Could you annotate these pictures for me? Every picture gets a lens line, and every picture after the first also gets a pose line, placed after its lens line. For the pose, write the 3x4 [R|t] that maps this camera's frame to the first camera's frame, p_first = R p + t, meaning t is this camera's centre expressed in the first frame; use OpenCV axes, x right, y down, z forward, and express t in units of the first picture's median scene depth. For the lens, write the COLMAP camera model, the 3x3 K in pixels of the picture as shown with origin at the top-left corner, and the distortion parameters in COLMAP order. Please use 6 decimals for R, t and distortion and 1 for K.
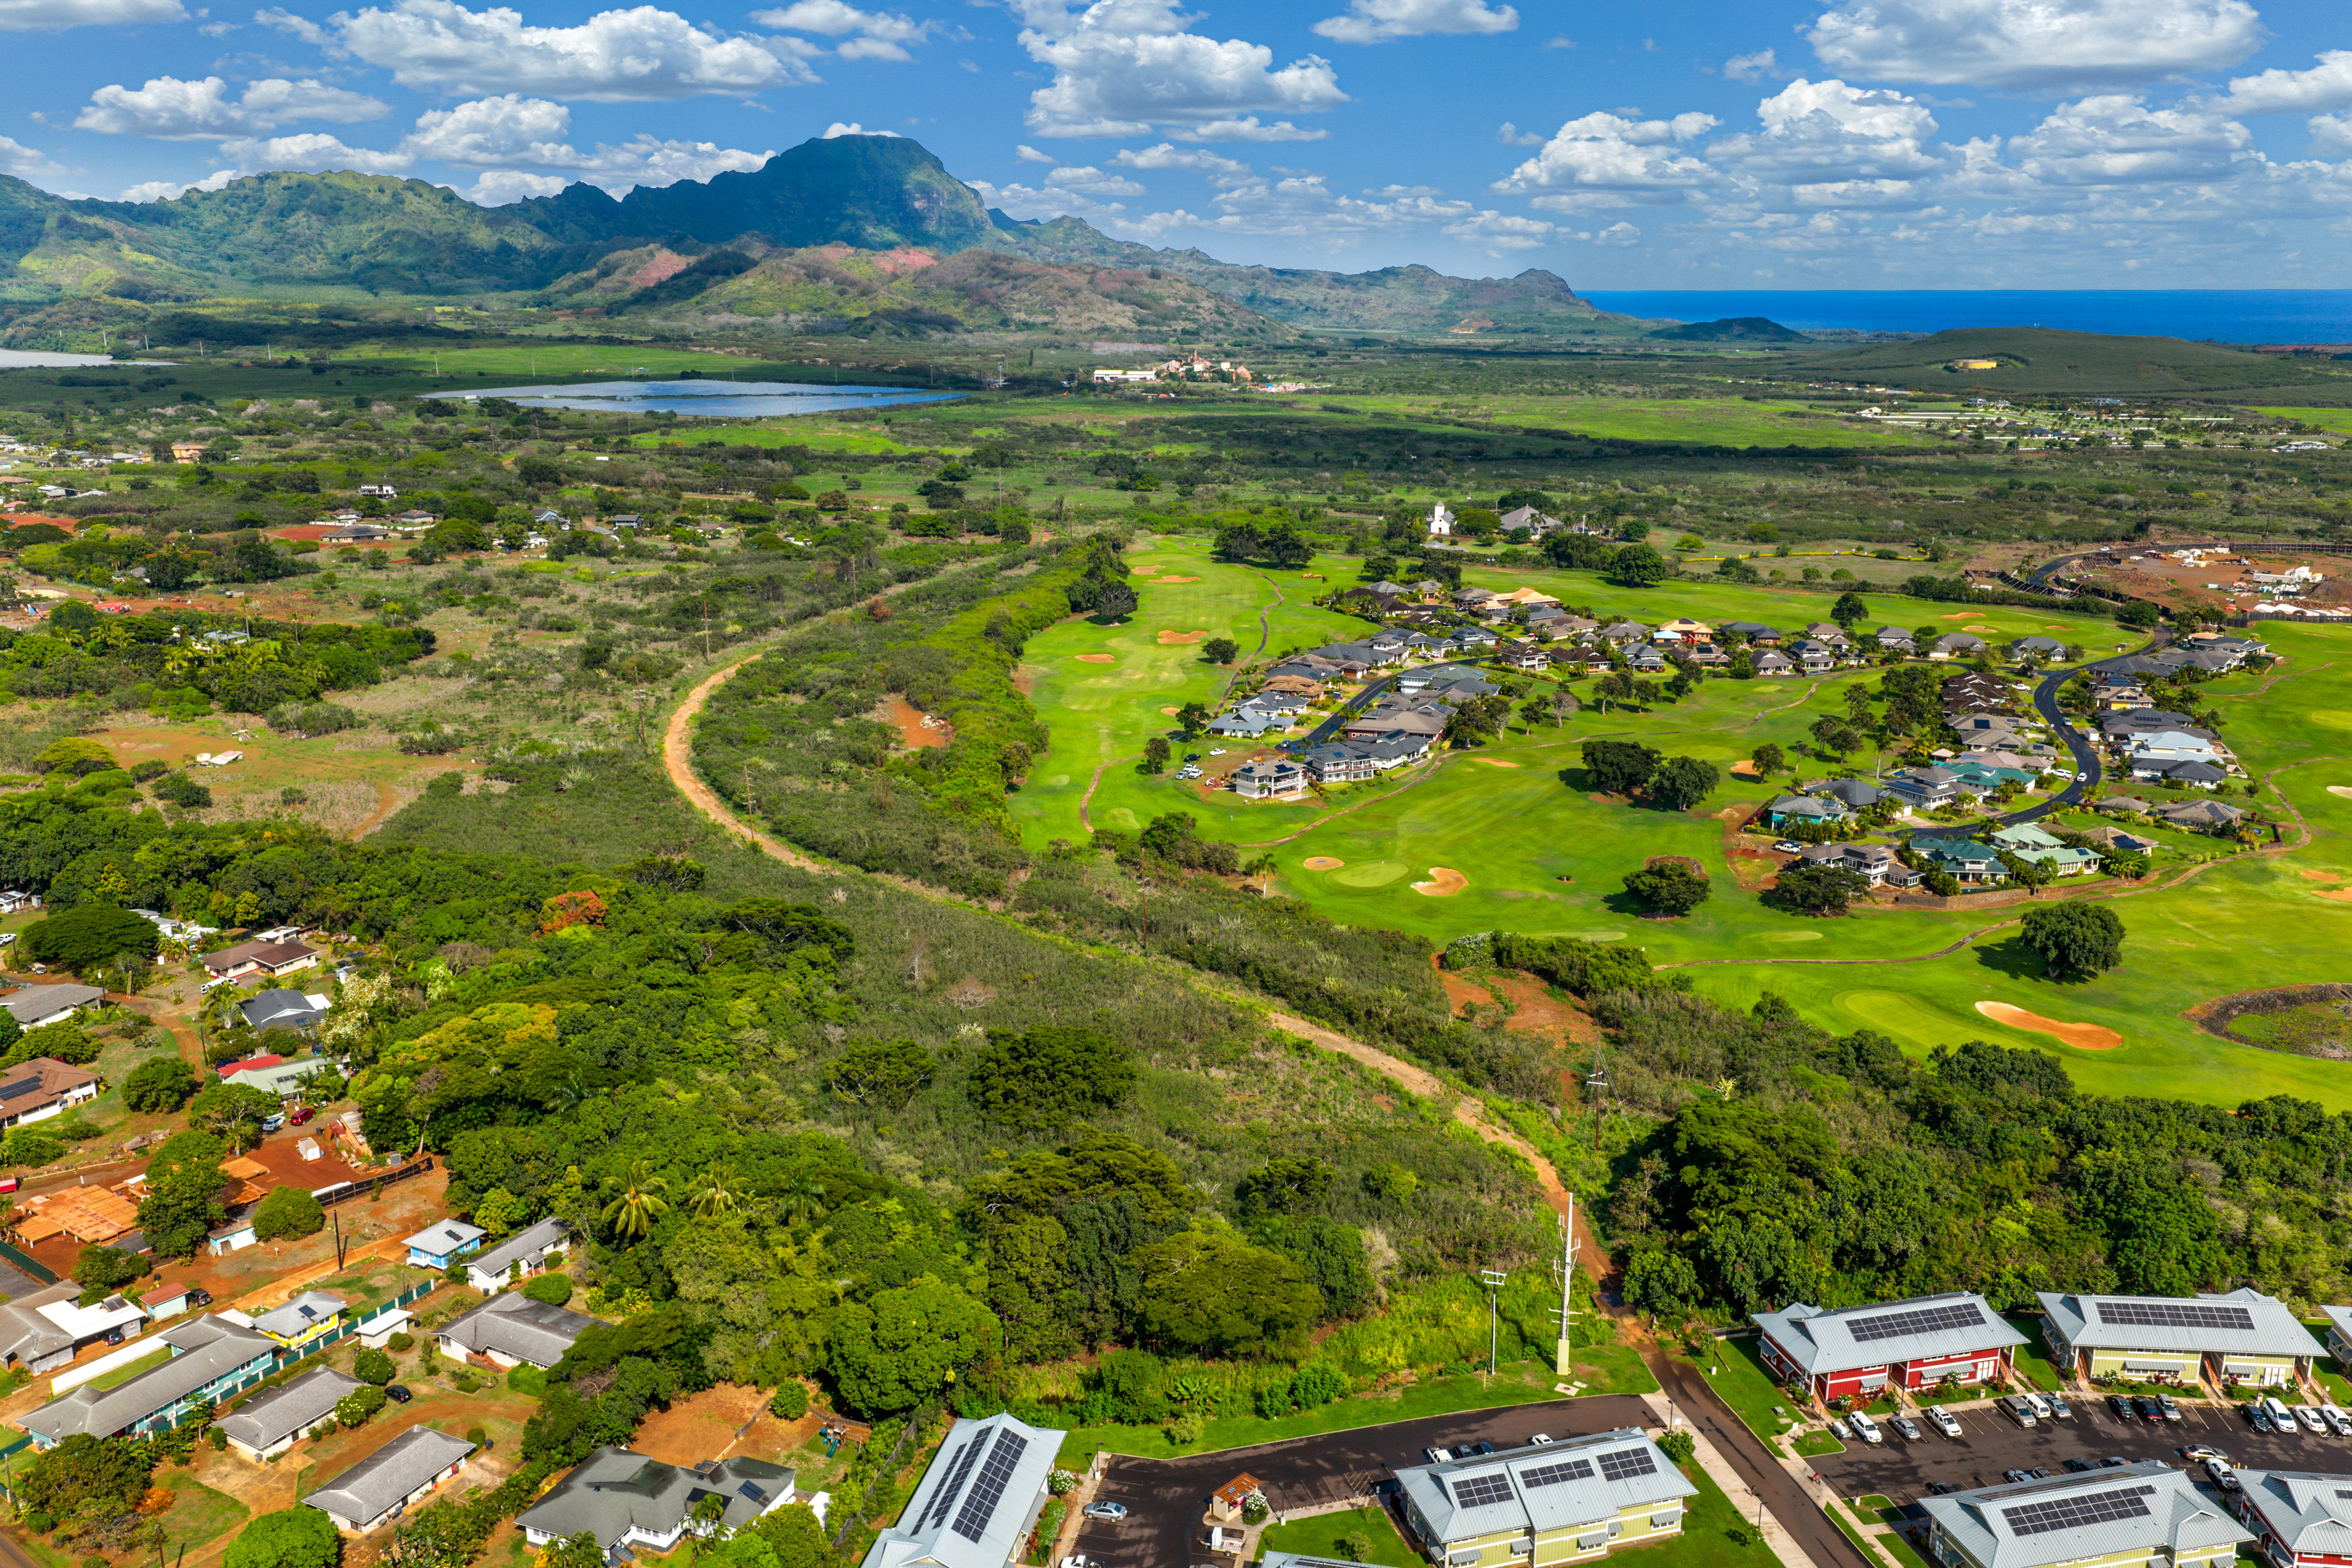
lens RADIAL K [[1979.7, 0, 1176.0], [0, 1979.7, 784.0], [0, 0, 1]] dist [0.087430, -0.196178]
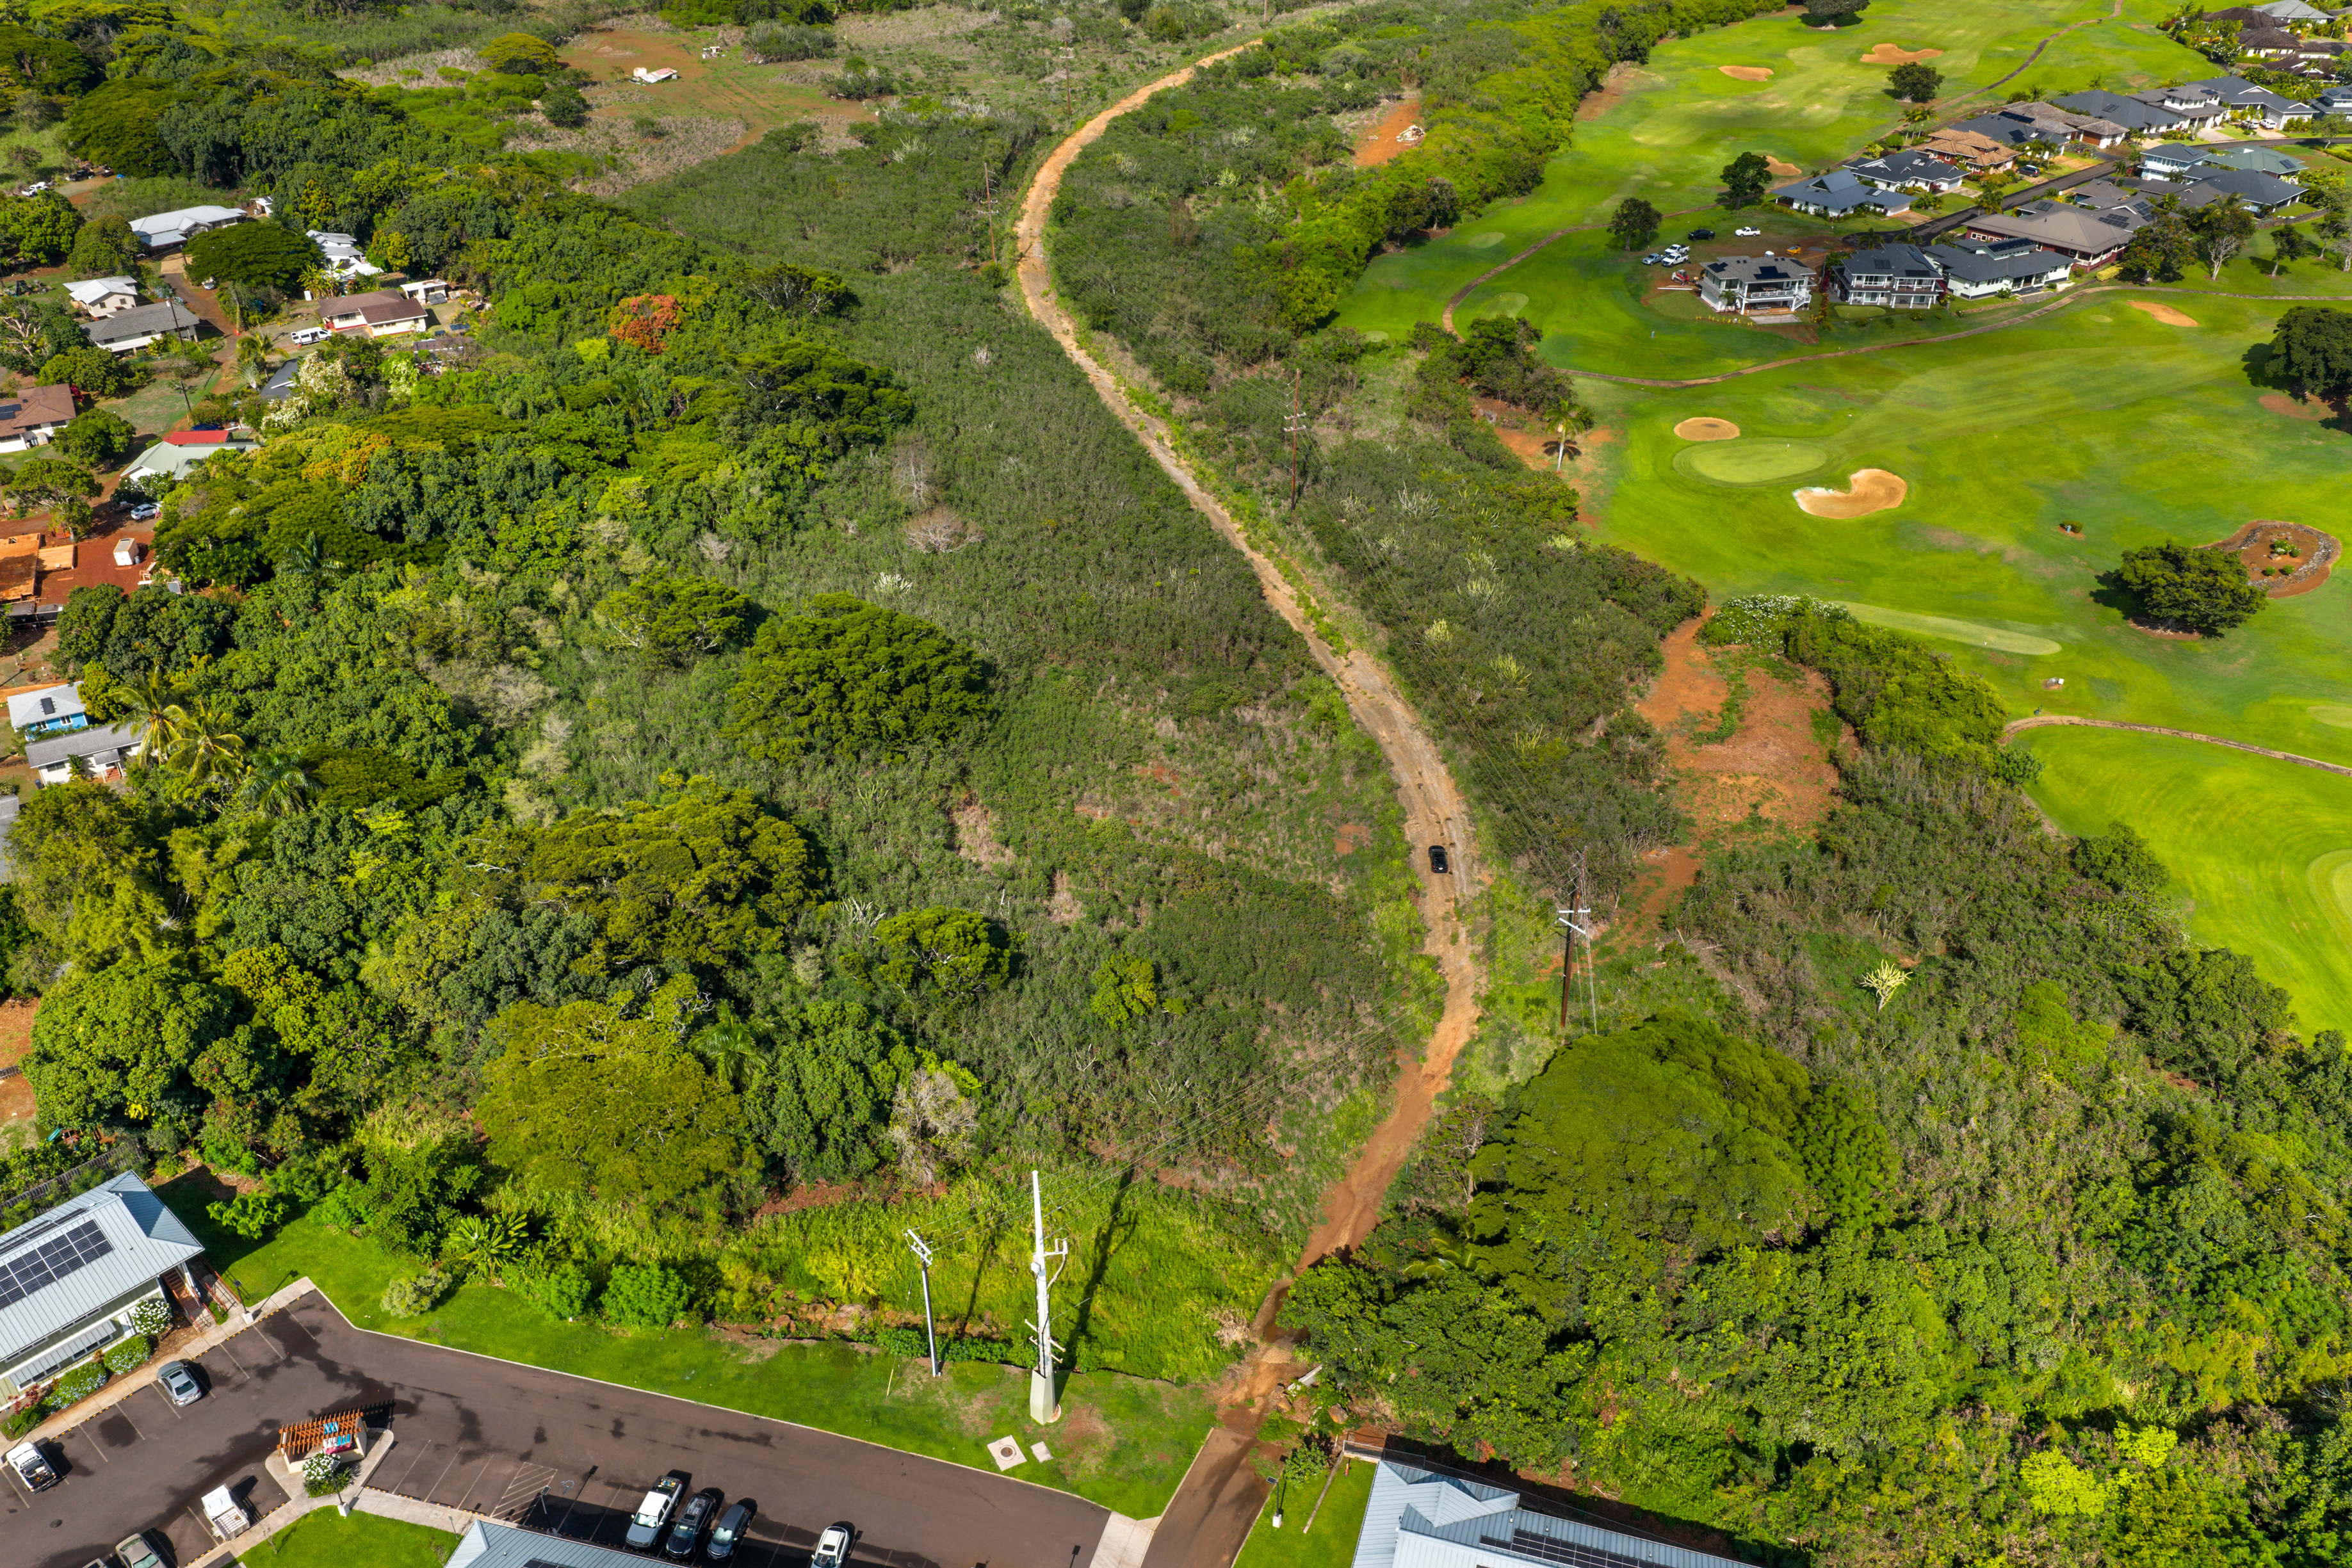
lens RADIAL K [[1966.8, 0, 1176.0], [0, 1966.8, 784.0], [0, 0, 1]] dist [0.018069, -0.008391]
pose [[0.859899, 0.272413, -0.431699, 0.247305], [-0.130397, 0.934866, 0.330186, -0.046083], [0.493528, -0.227634, 0.839412, 0.328580]]
